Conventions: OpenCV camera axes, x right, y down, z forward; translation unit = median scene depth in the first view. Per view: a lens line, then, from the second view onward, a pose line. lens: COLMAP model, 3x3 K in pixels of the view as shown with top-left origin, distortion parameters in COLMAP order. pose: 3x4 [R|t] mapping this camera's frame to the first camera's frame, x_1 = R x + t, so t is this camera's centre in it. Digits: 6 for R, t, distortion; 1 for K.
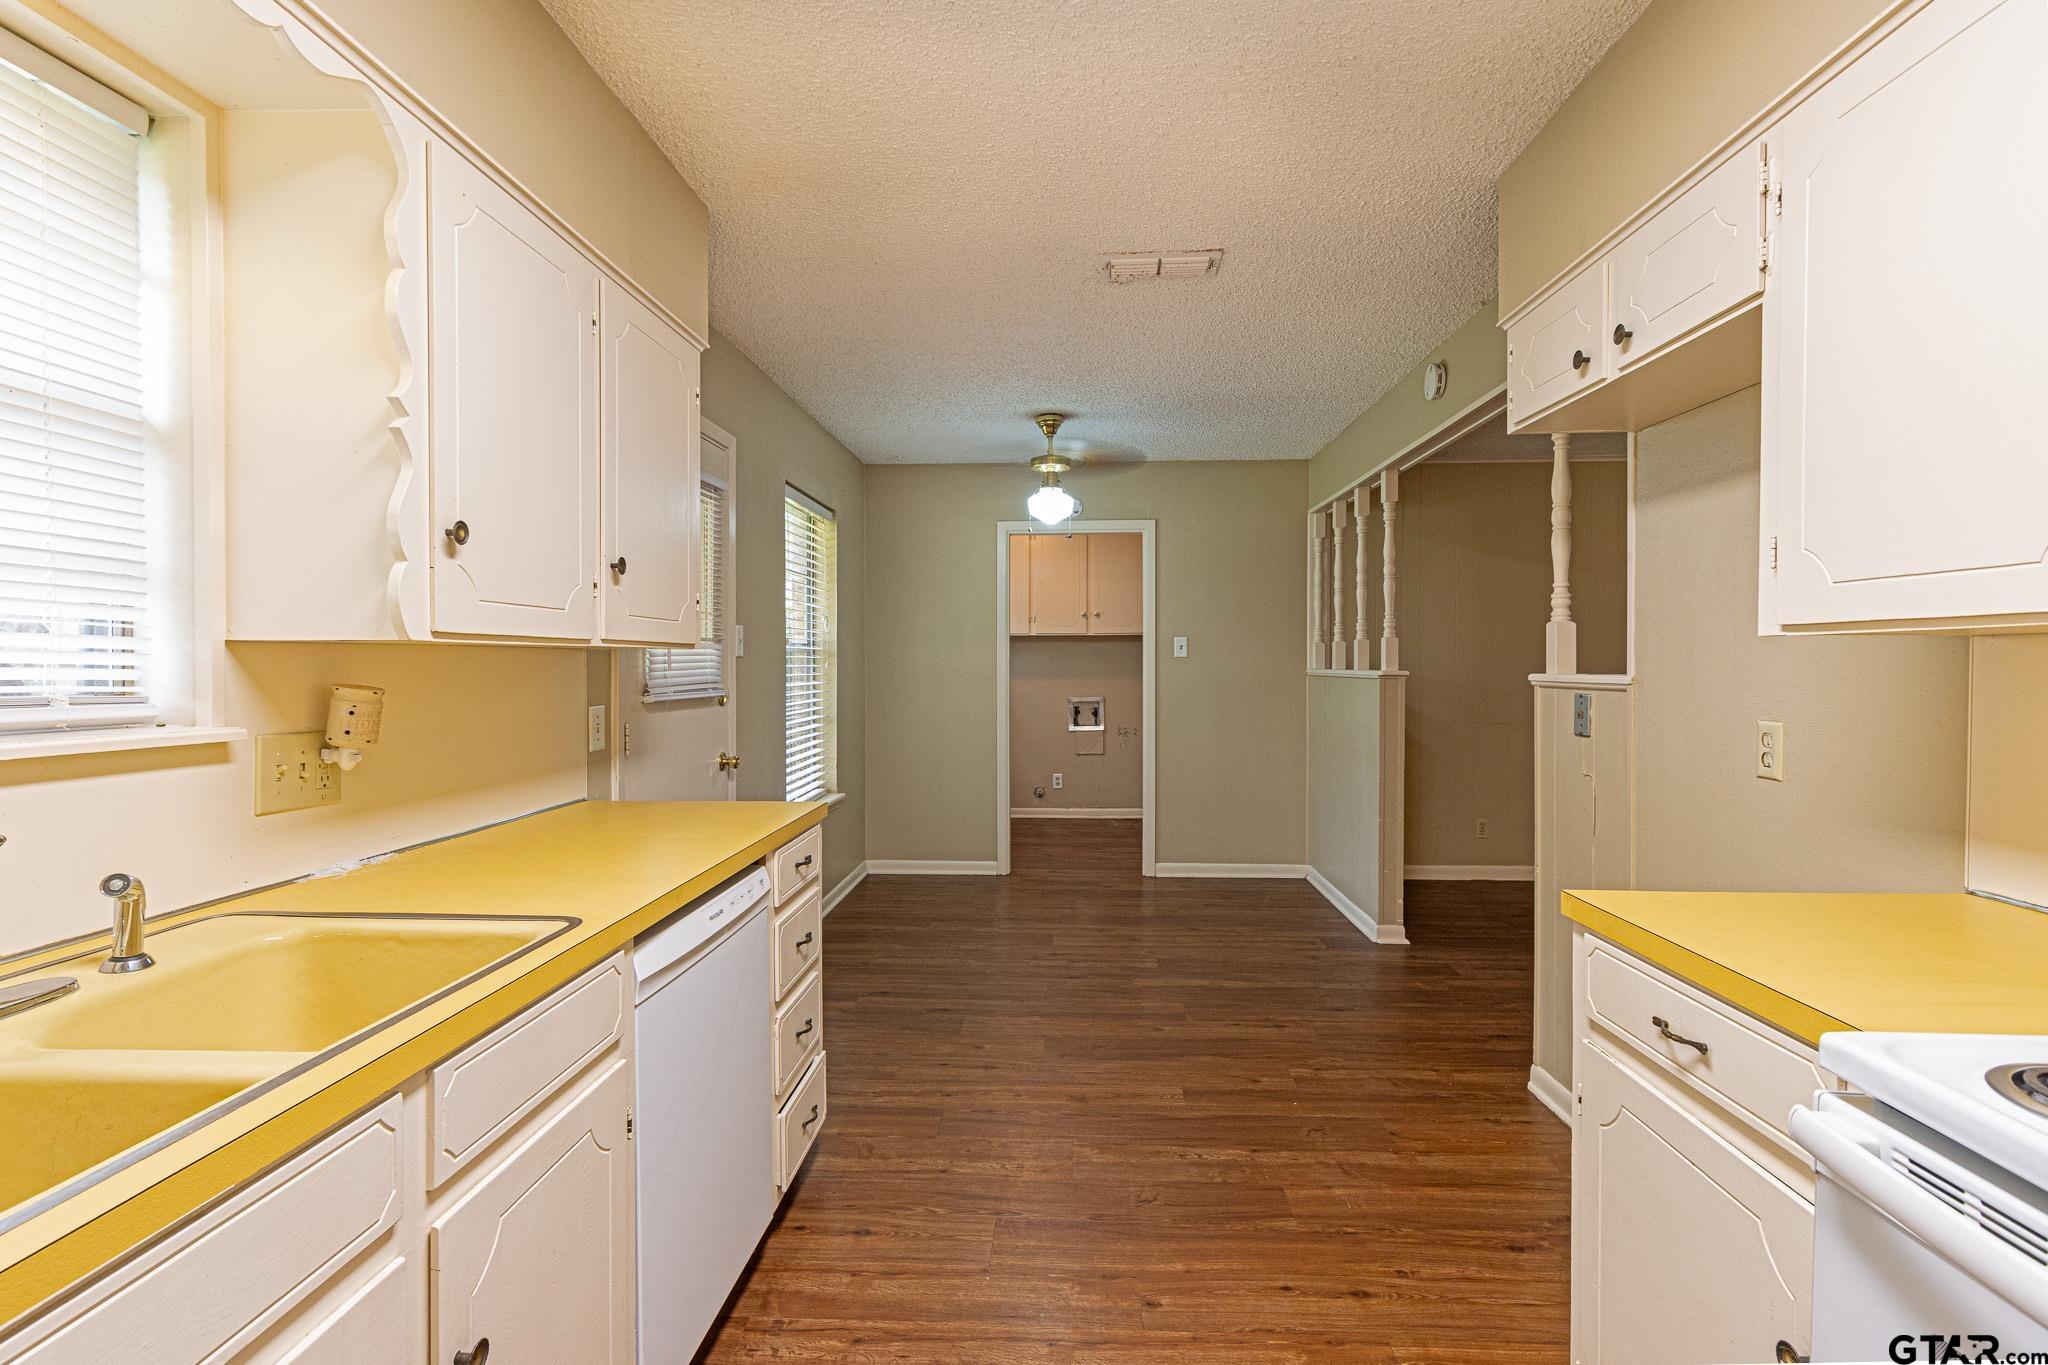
lens RADIAL K [[953.3, 0, 1023.5], [0, 953.3, 677.9], [0, 0, 1]] dist [0.000065, -0.000172]
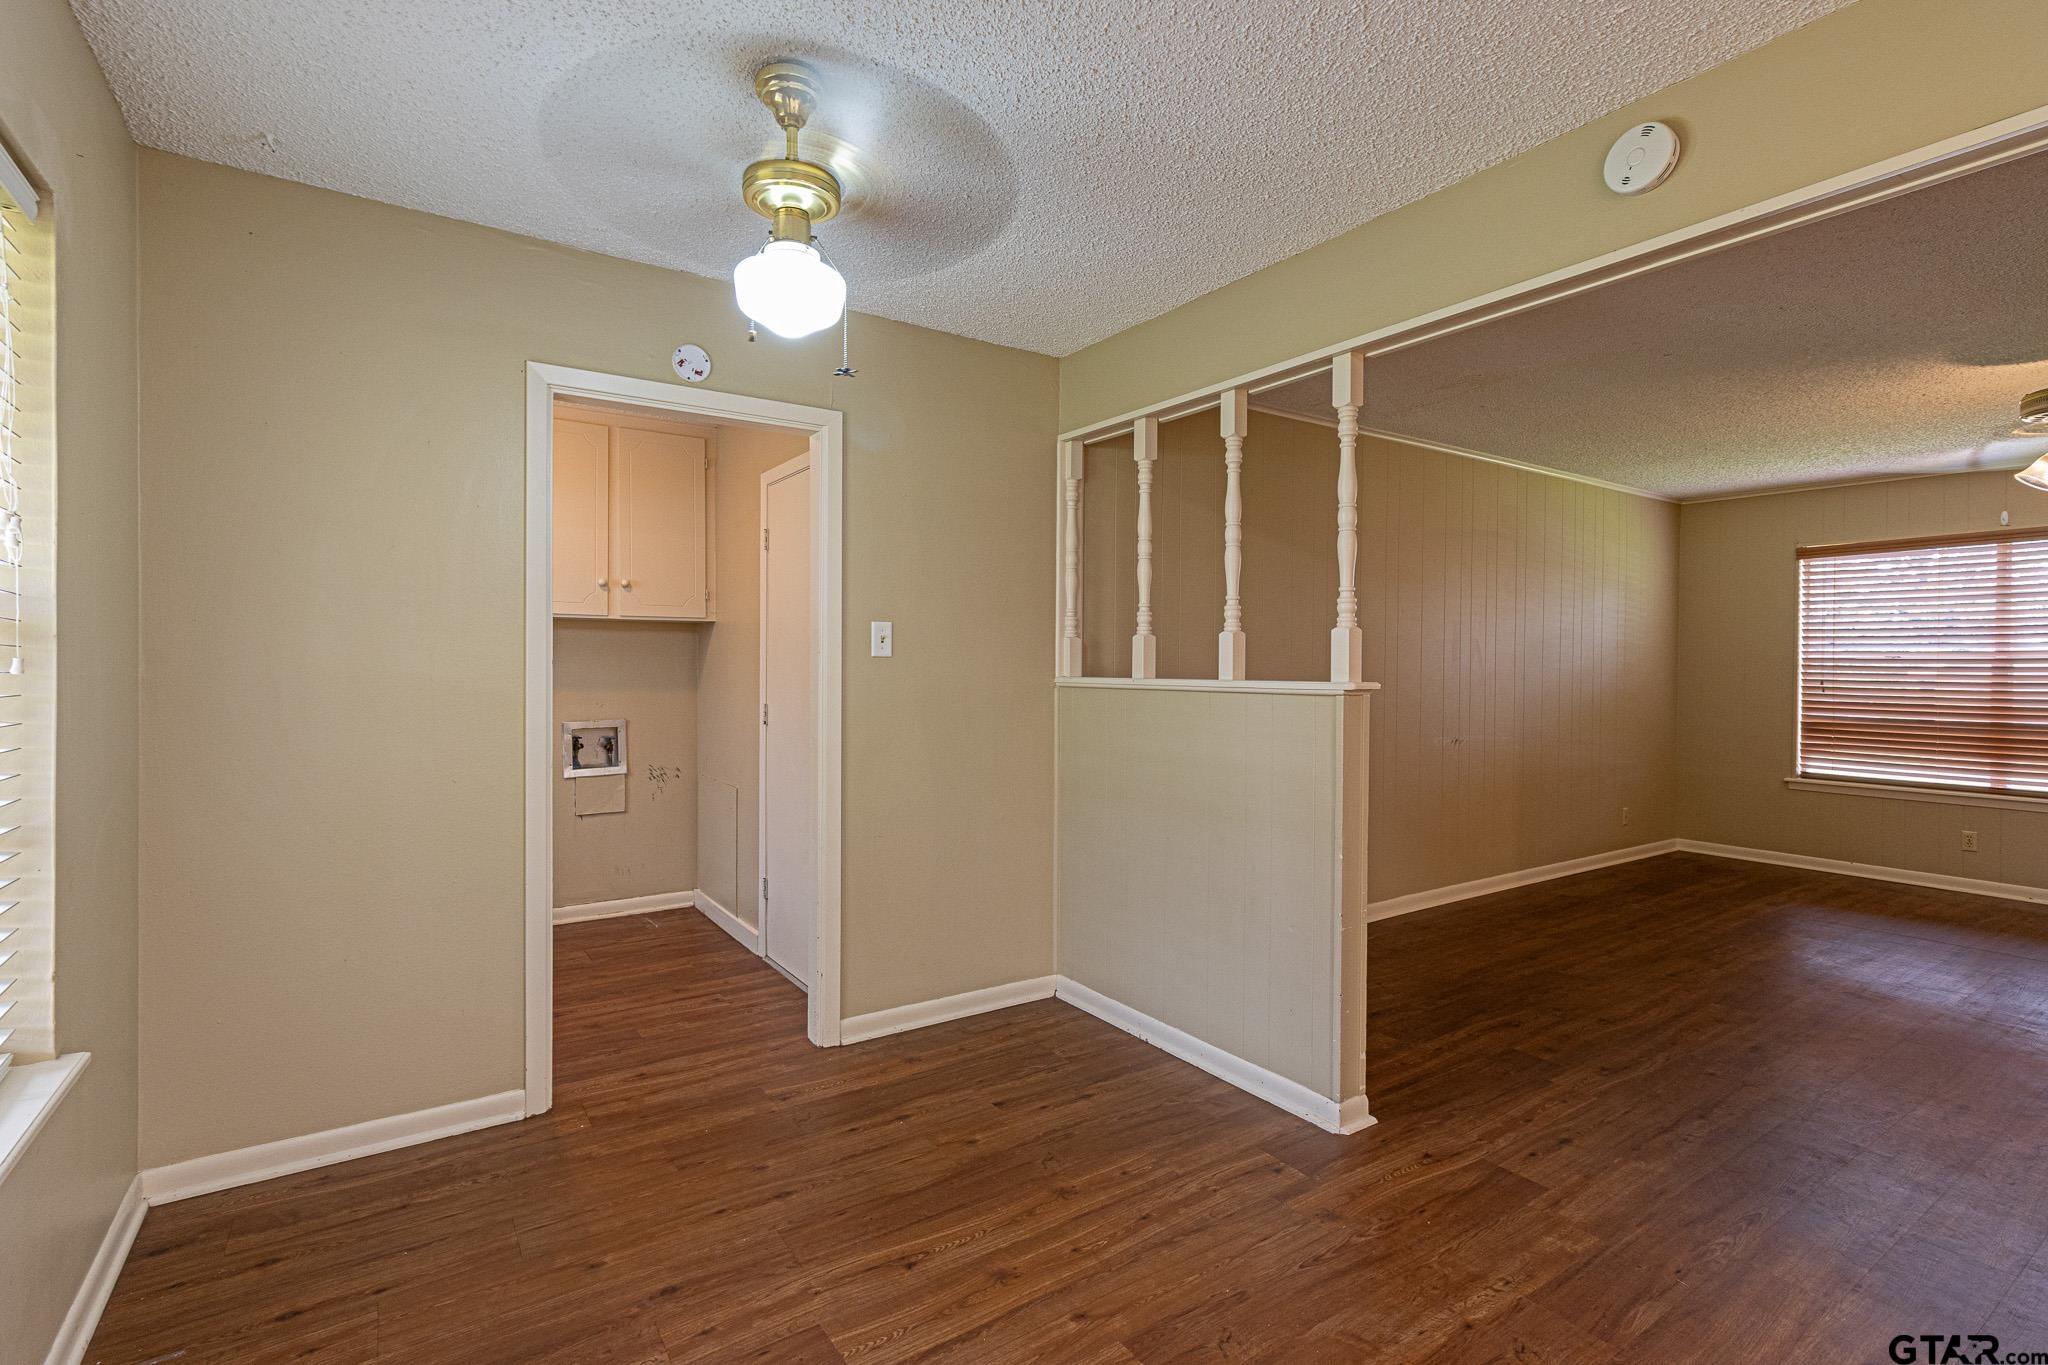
lens RADIAL K [[953.3, 0, 1022.2], [0, 953.3, 680.3], [0, 0, 1]] dist [0.000065, -0.000172]
pose [[0.798403, -0.001074, 0.602122, -0.117023], [0.001860, 0.999998, -0.000683, -0.006893], [-0.602120, 0.001665, 0.798404, 0.492056]]
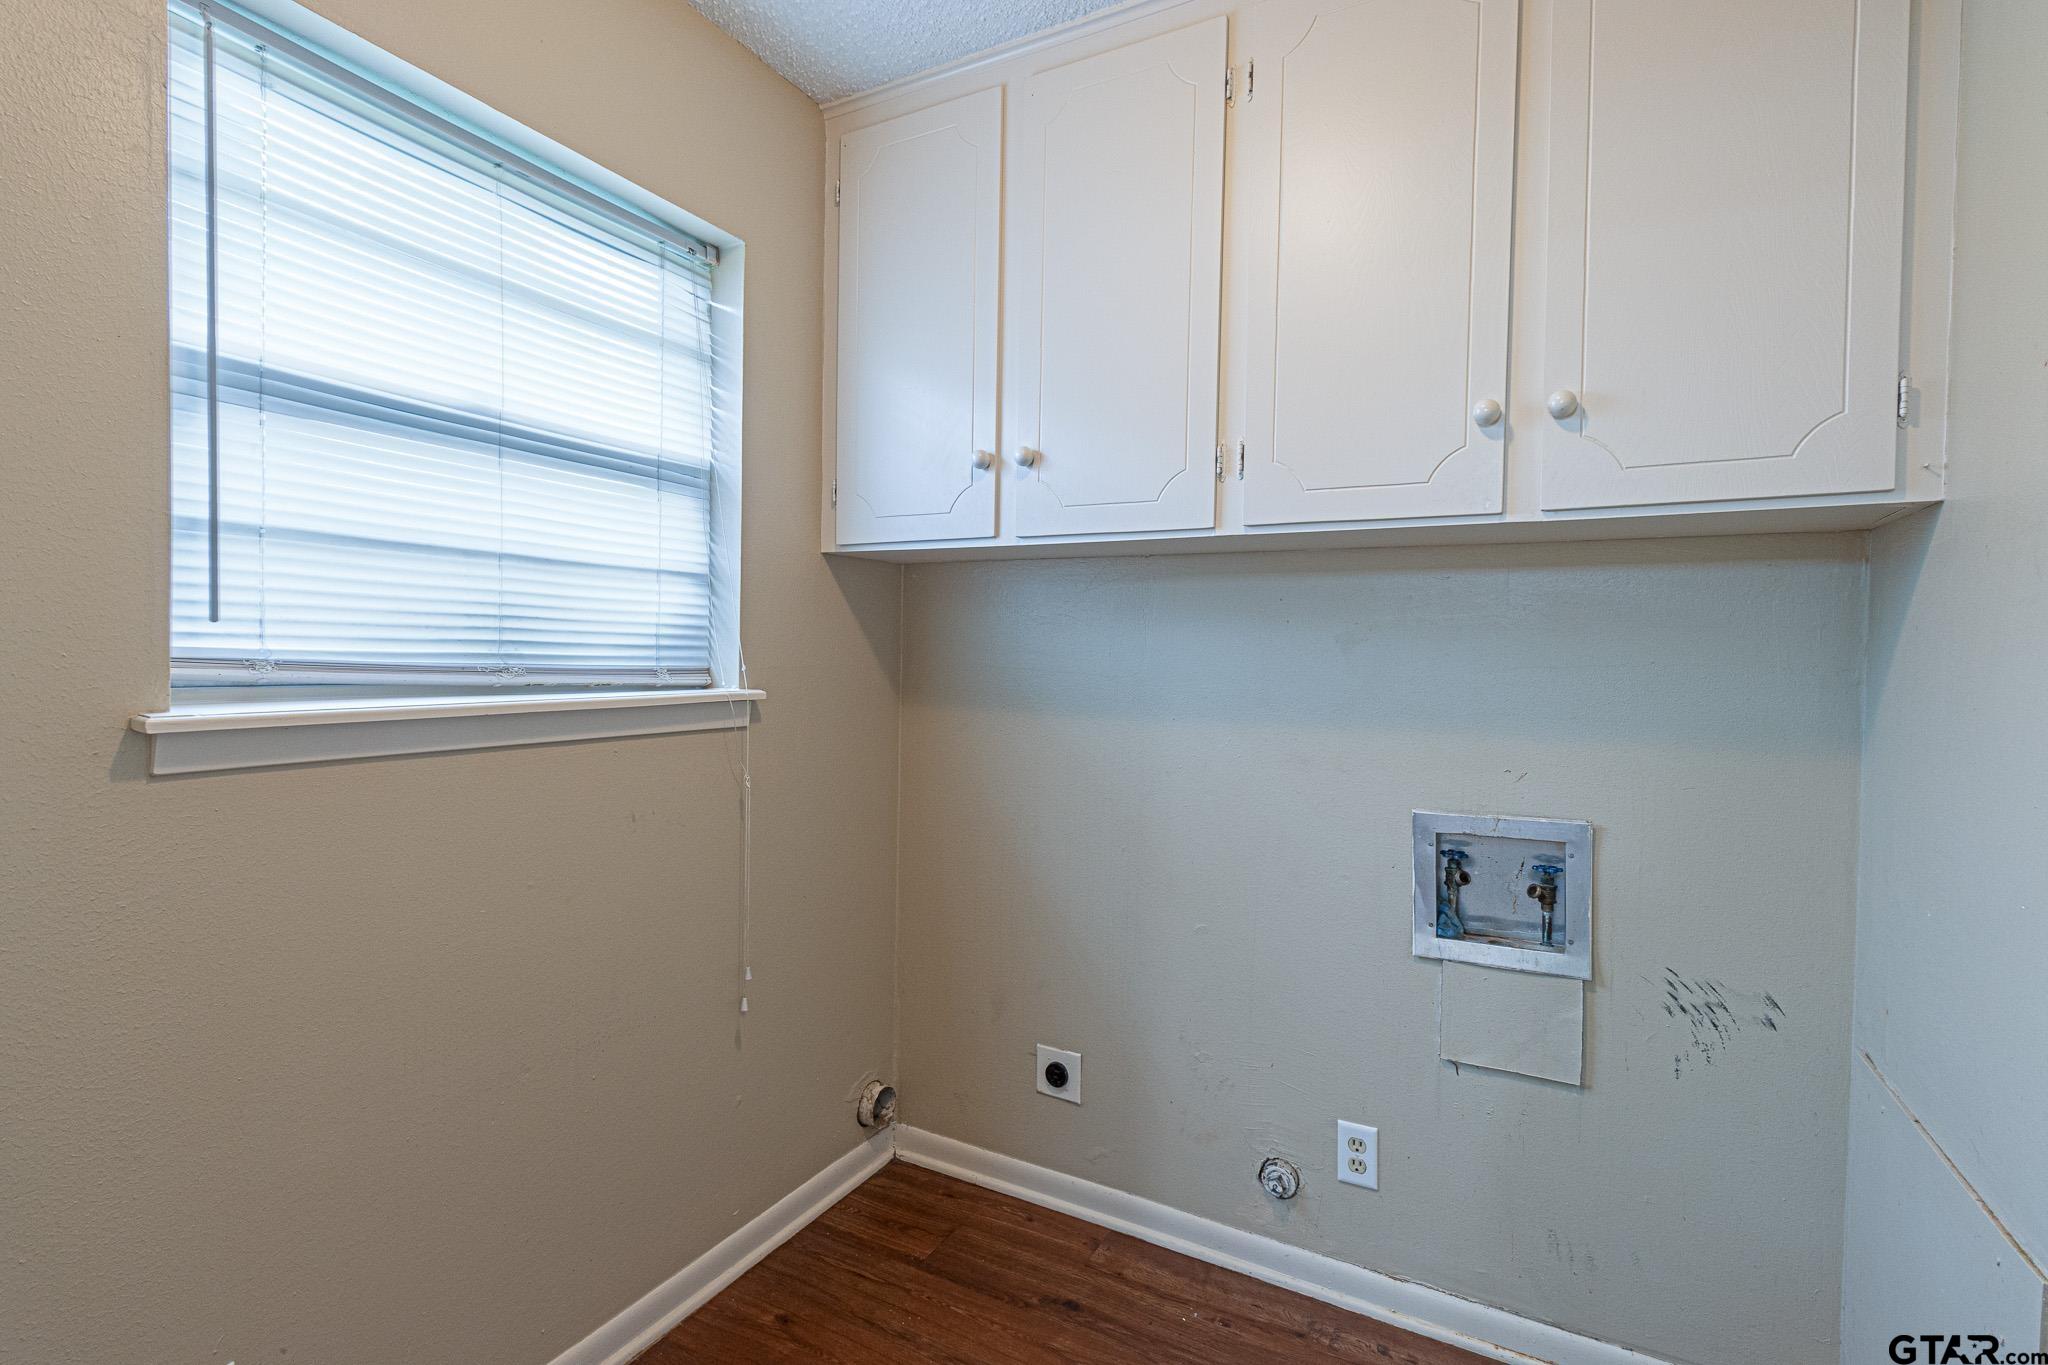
lens RADIAL K [[953.3, 0, 1016.4], [0, 953.3, 653.6], [0, 0, 1]] dist [0.000065, -0.000172]
pose [[0.905520, 0.023356, -0.423661, 0.080270], [-0.026497, 0.999648, -0.001524, -0.020340], [0.423476, 0.012606, 0.905820, 1.056238]]
